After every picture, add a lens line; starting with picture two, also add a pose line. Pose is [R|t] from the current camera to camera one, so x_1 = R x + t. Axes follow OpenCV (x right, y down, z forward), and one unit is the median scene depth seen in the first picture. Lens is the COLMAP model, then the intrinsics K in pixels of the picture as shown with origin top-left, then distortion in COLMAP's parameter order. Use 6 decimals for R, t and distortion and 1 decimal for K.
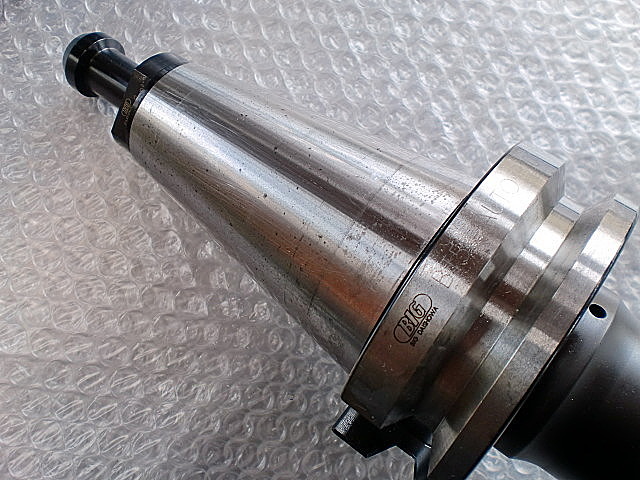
lens RADIAL K [[758.1, 0, 320.6], [0, 758.1, 242.6], [0, 0, 1]] dist [-0.097456, 0.000000]
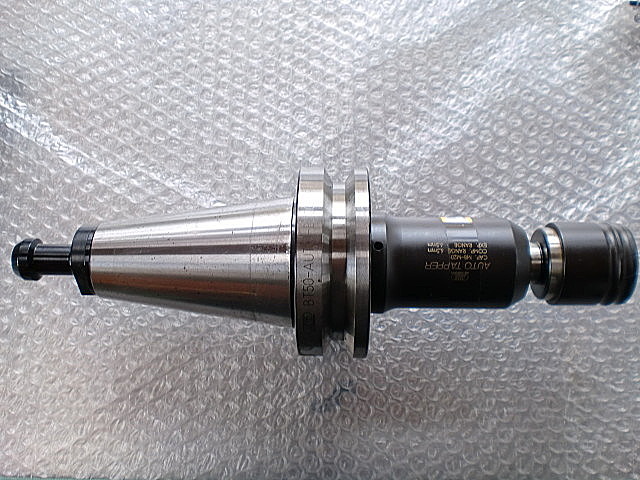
lens RADIAL K [[758.1, 0, 321.3], [0, 758.1, 241.8], [0, 0, 1]] dist [-0.097456, 0.000000]
pose [[0.803061, -0.584399, 0.116489, -0.022398], [0.545857, 0.799845, 0.249575, -0.302678], [-0.239025, -0.136838, 0.961323, -0.641358]]
